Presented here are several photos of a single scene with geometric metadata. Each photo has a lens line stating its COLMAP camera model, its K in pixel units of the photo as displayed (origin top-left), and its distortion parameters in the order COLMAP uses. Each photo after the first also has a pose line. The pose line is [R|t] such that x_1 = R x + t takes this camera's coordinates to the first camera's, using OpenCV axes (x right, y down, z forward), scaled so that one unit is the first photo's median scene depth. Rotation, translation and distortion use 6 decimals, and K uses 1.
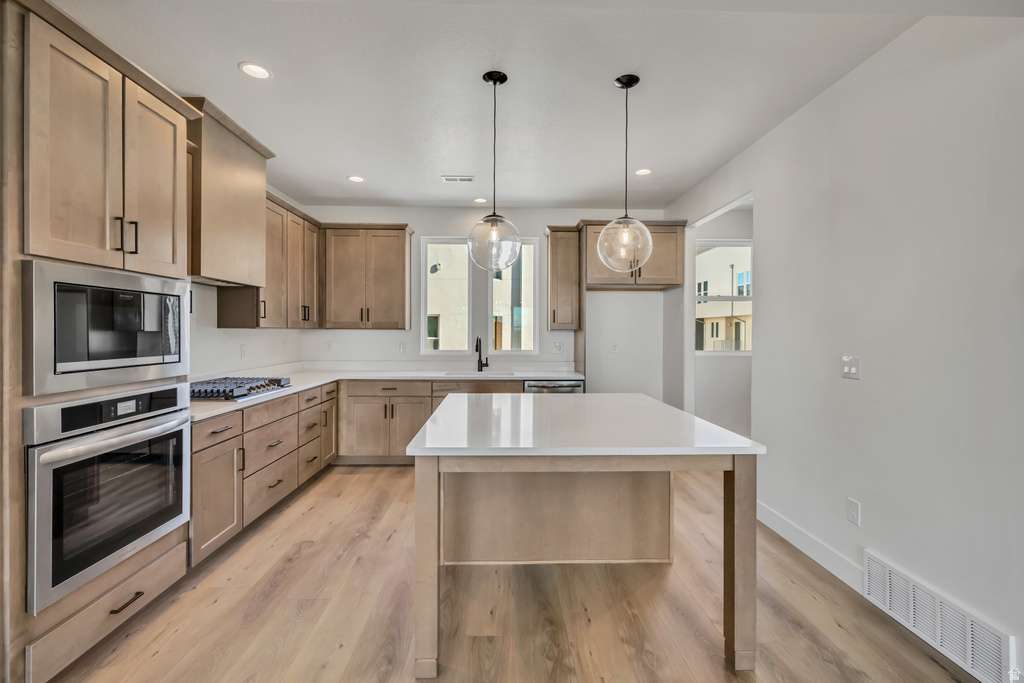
lens RADIAL K [[446.2, 0, 508.4], [0, 446.2, 333.4], [0, 0, 1]] dist [-0.004620, -0.000231]
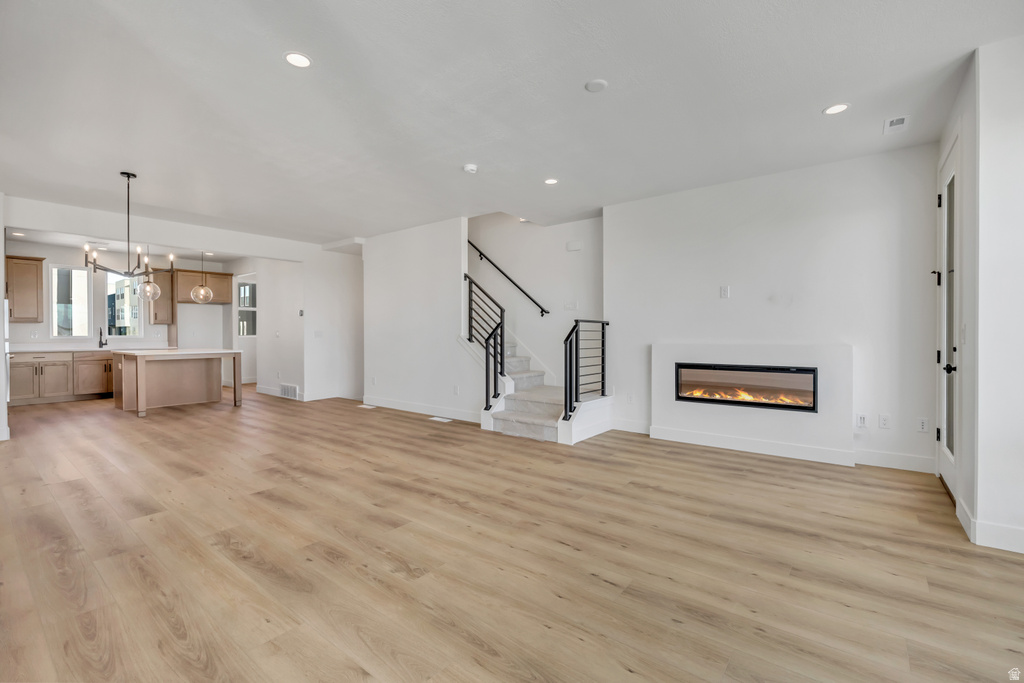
lens RADIAL K [[446.2, 0, 506.3], [0, 446.2, 333.9], [0, 0, 1]] dist [-0.004620, -0.000231]
pose [[0.647601, -0.011482, 0.761893, -0.368053], [0.009996, 0.999928, 0.006573, 0.038141], [-0.761914, 0.003359, 0.647670, -1.317681]]
